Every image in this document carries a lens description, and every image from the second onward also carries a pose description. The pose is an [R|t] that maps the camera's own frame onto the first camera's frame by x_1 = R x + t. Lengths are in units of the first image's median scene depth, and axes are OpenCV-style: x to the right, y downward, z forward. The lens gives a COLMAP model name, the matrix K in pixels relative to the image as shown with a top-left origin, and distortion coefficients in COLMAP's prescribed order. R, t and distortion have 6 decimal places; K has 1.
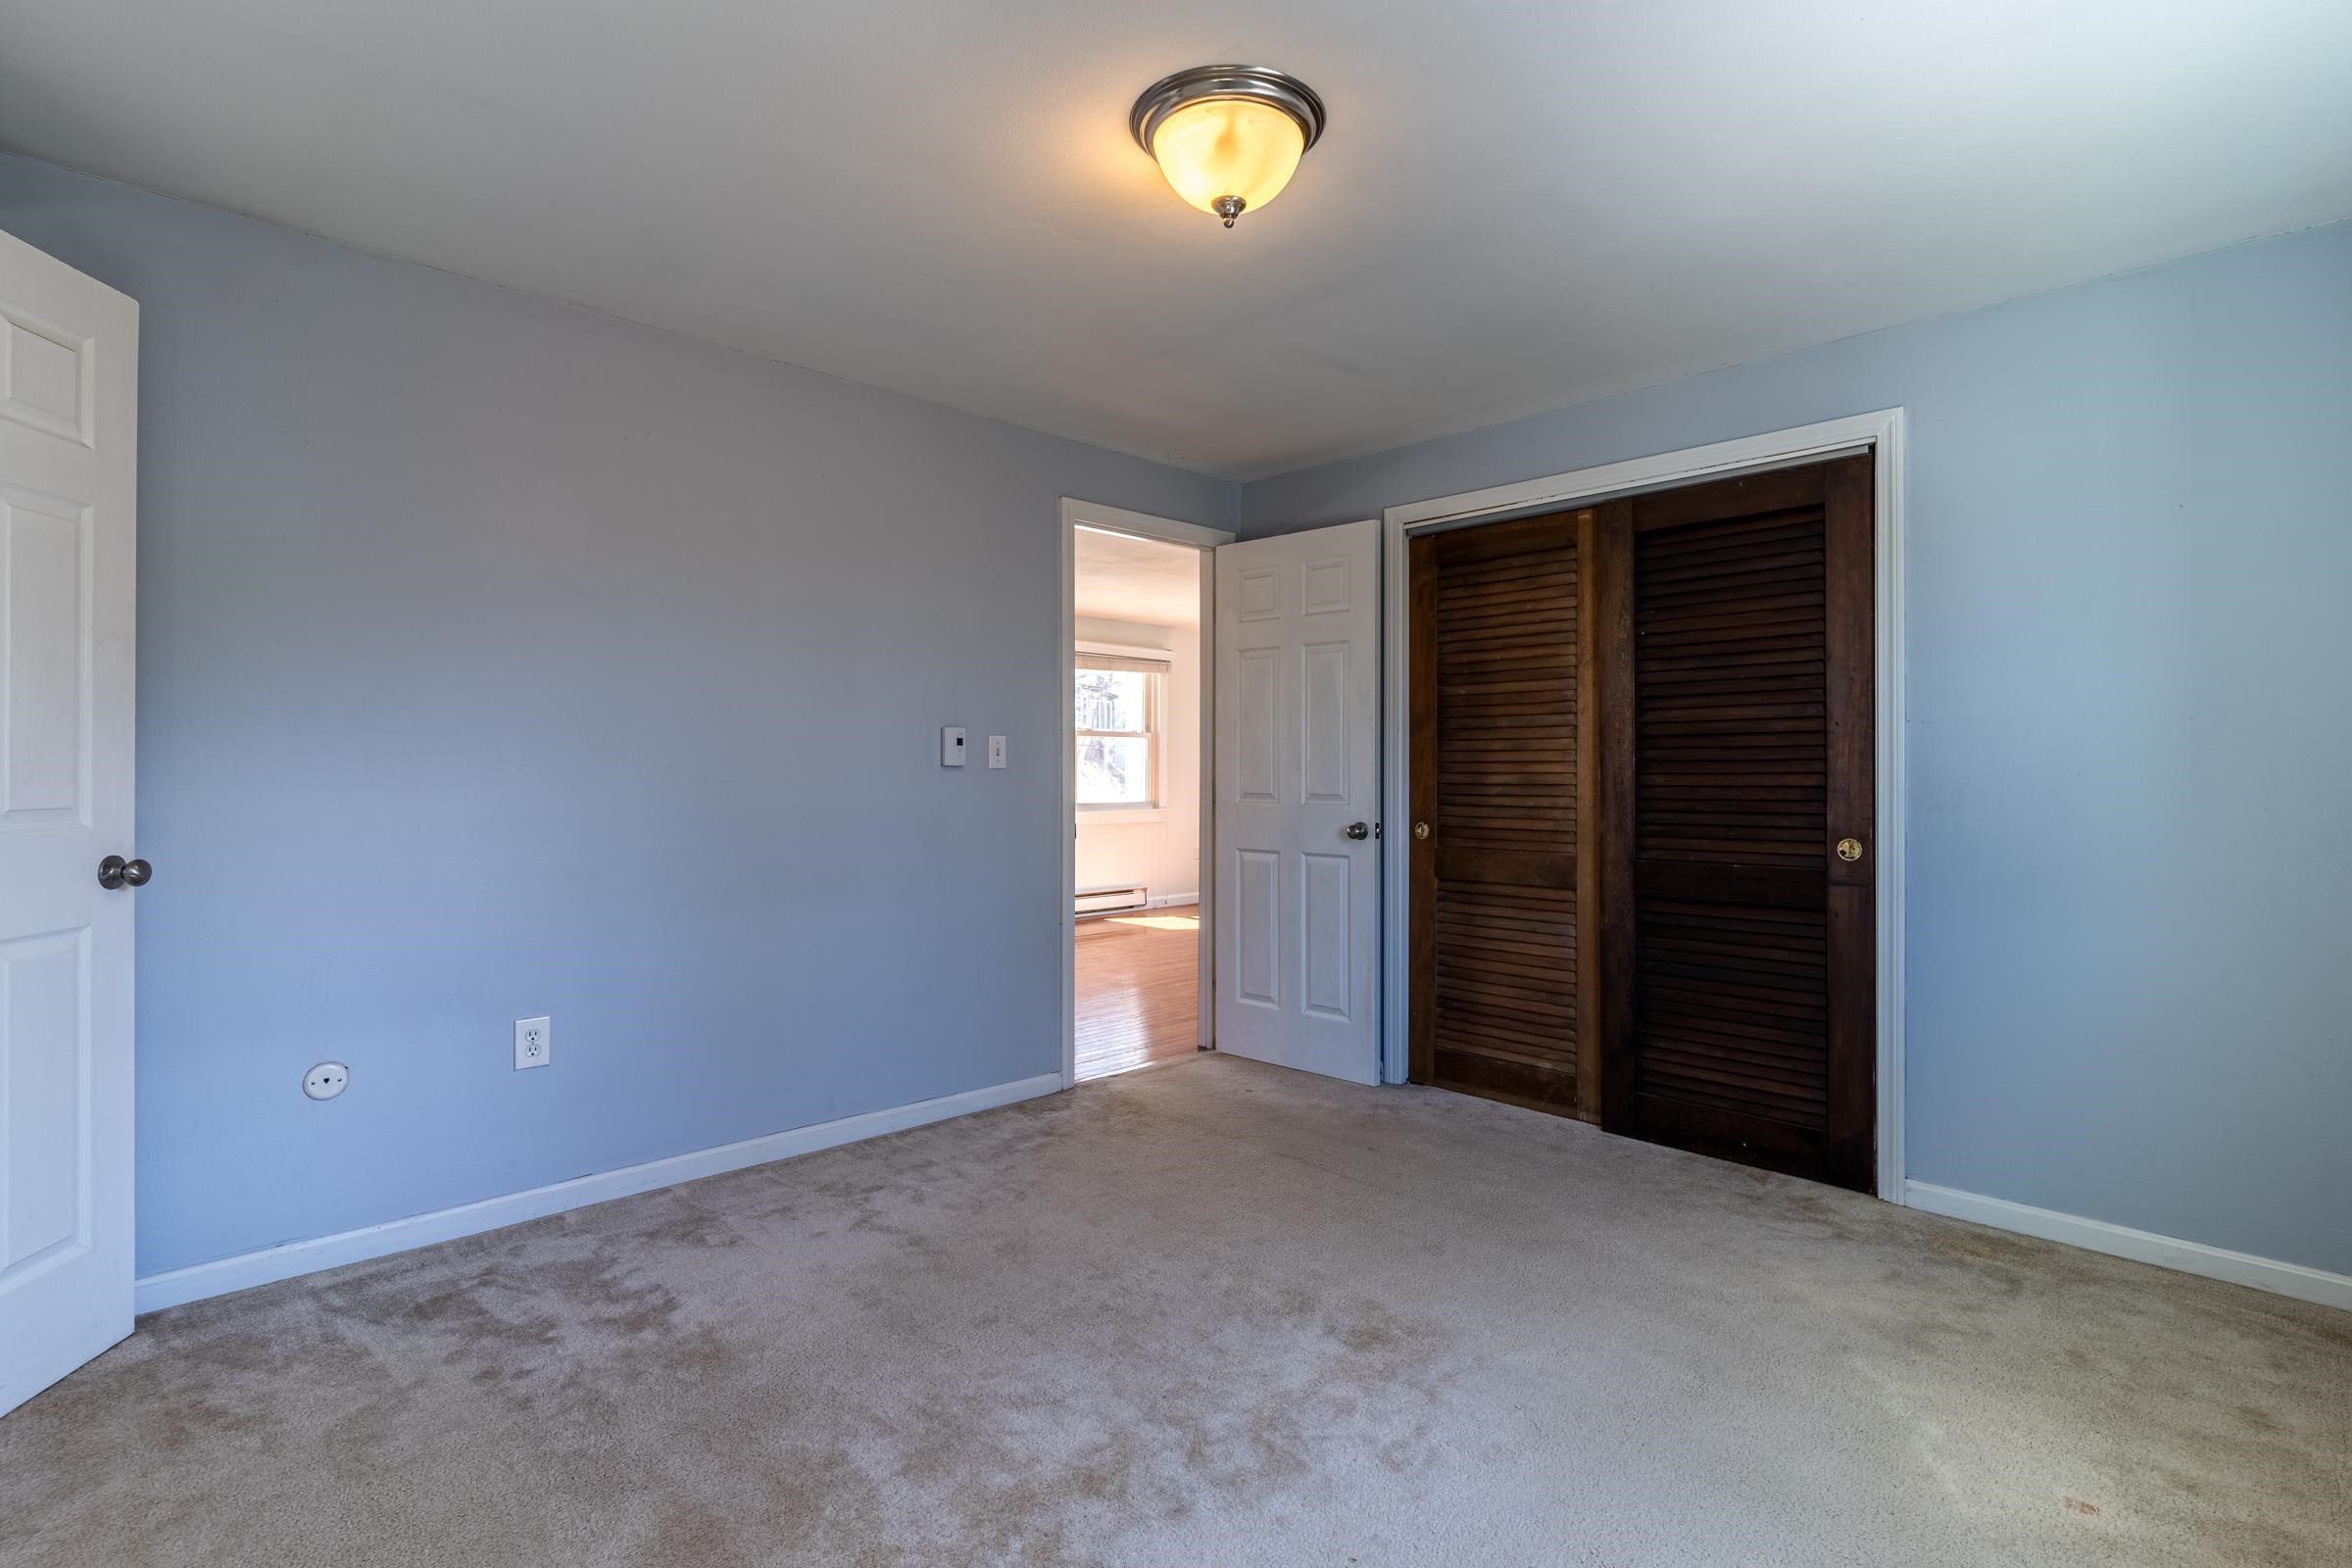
lens RADIAL K [[1126.1, 0, 1177.3], [0, 1126.1, 769.9], [0, 0, 1]] dist [0.005827, -0.003299]
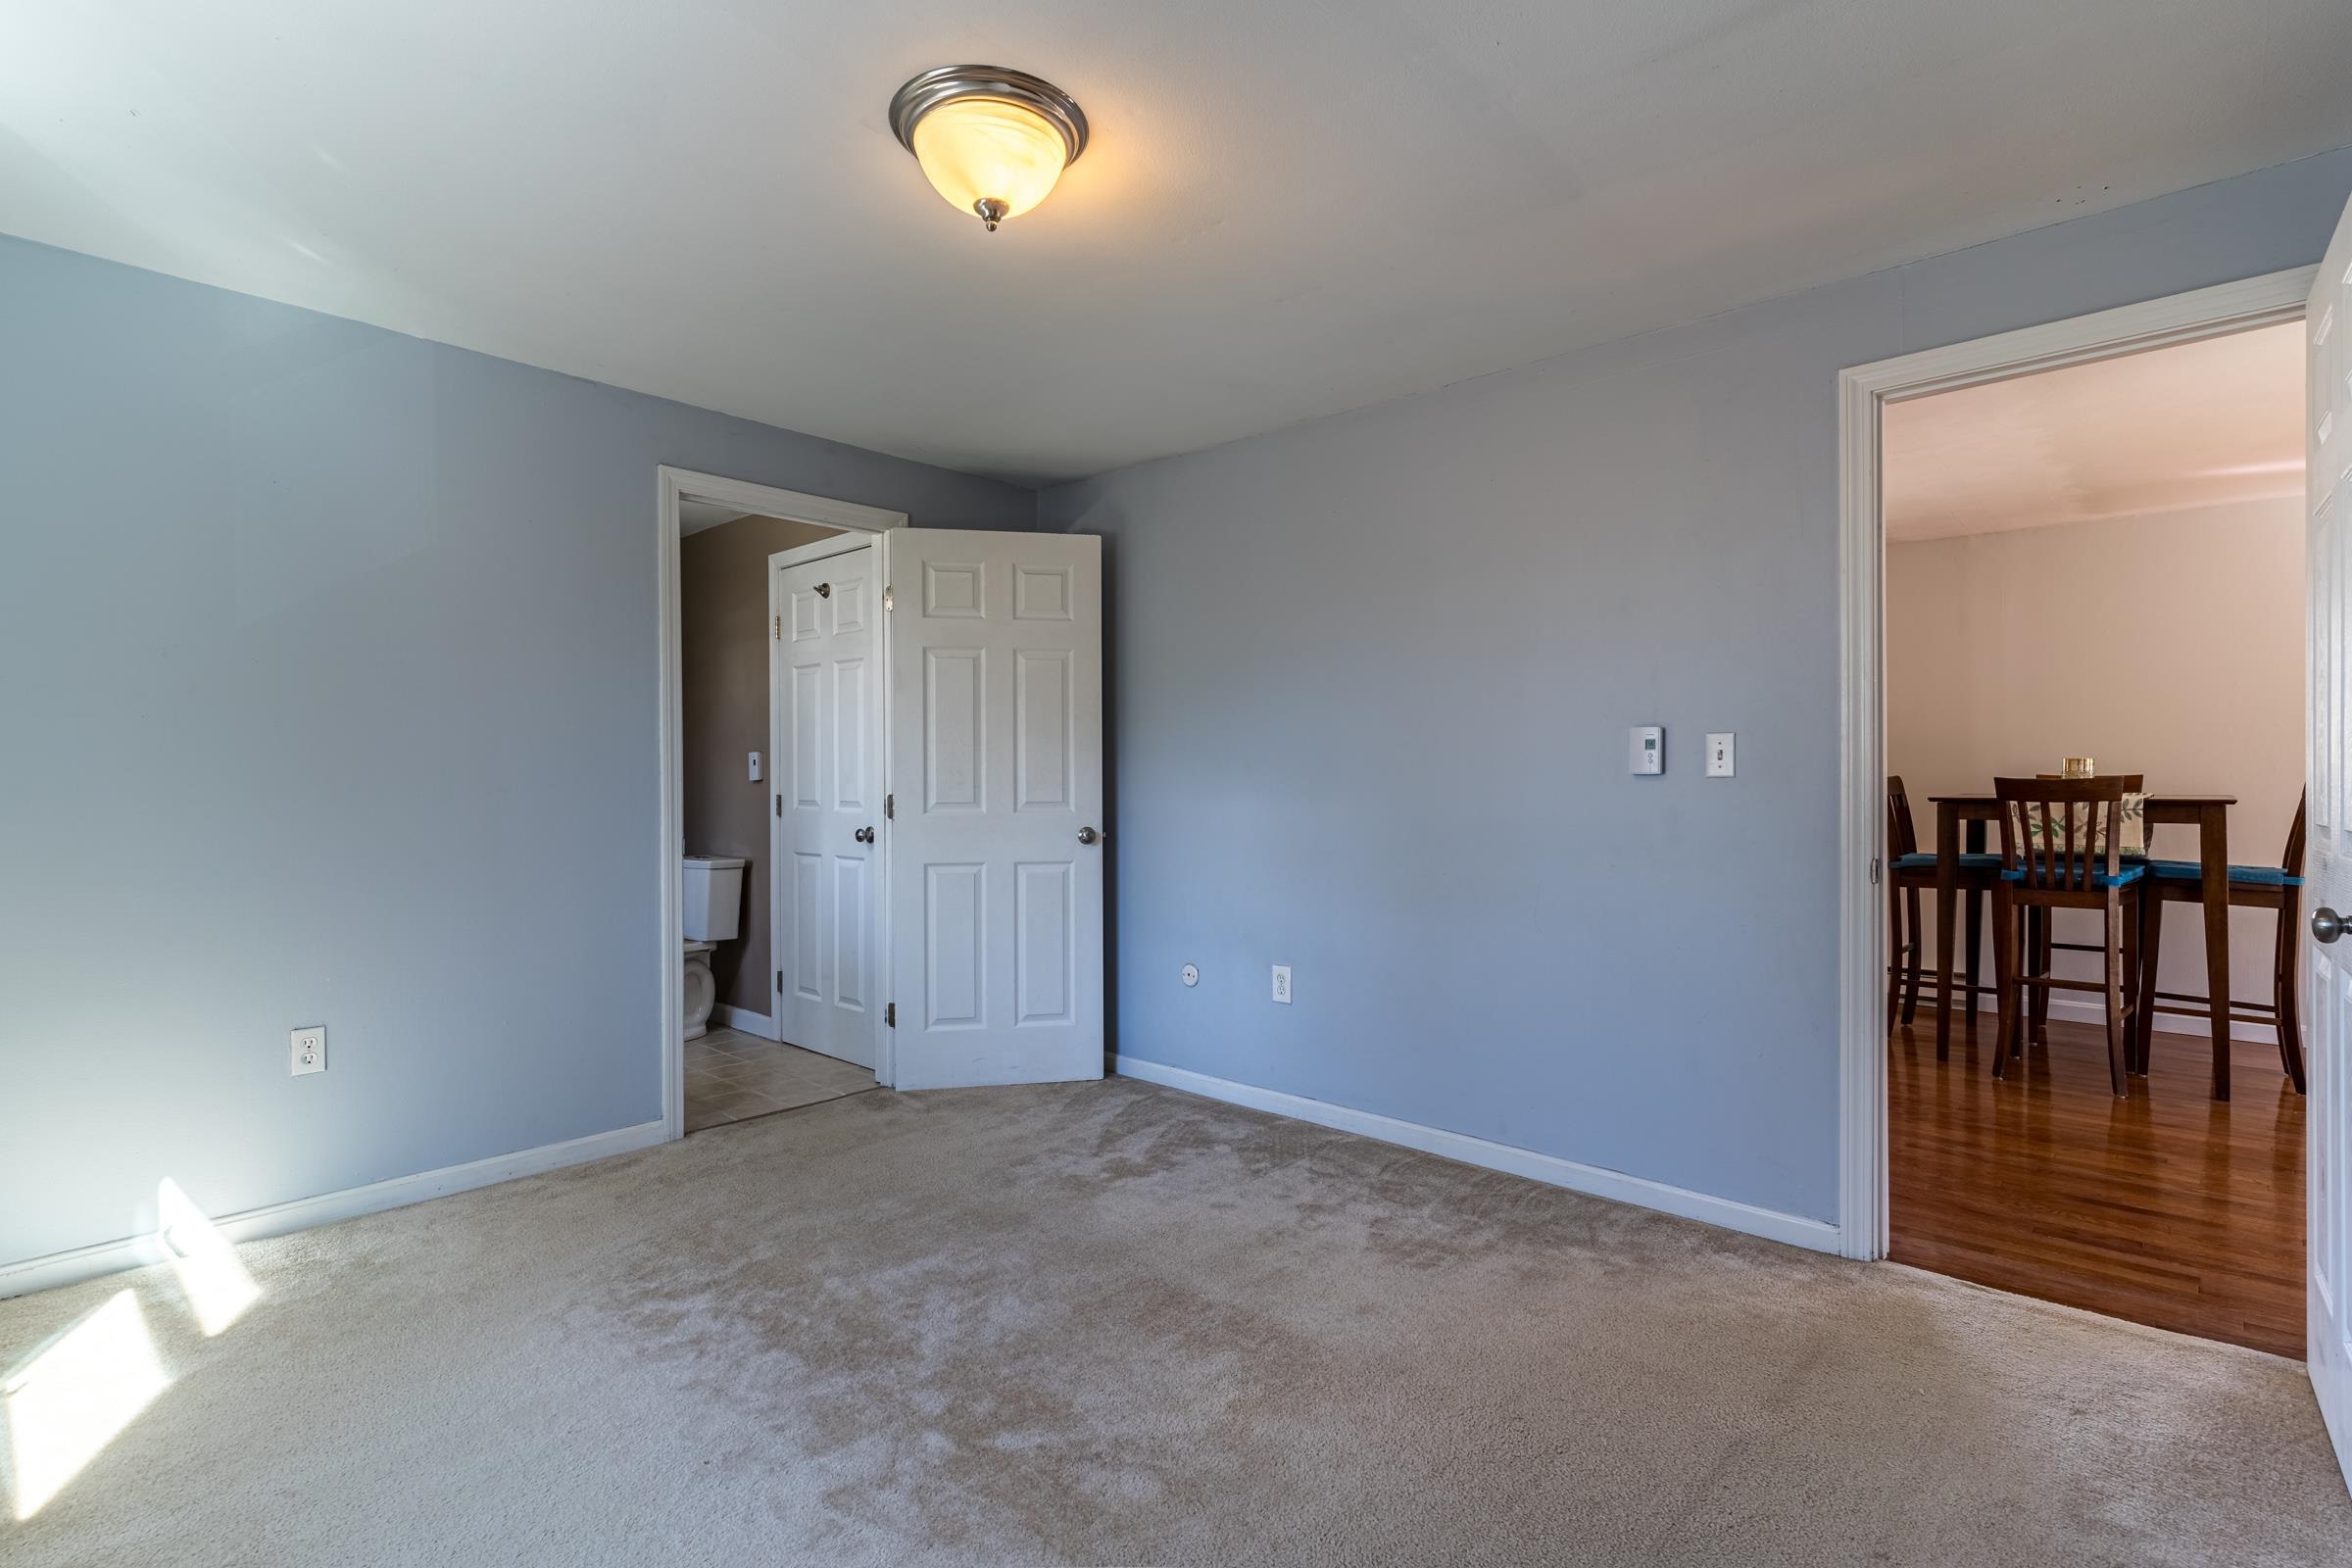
lens RADIAL K [[1126.1, 0, 1216.4], [0, 1126.1, 787.1], [0, 0, 1]] dist [0.005827, -0.003299]
pose [[0.071570, -0.004238, -0.997427, 0.686766], [0.000507, 0.999991, -0.004212, 0.010737], [0.997435, -0.000204, 0.071572, 0.740558]]
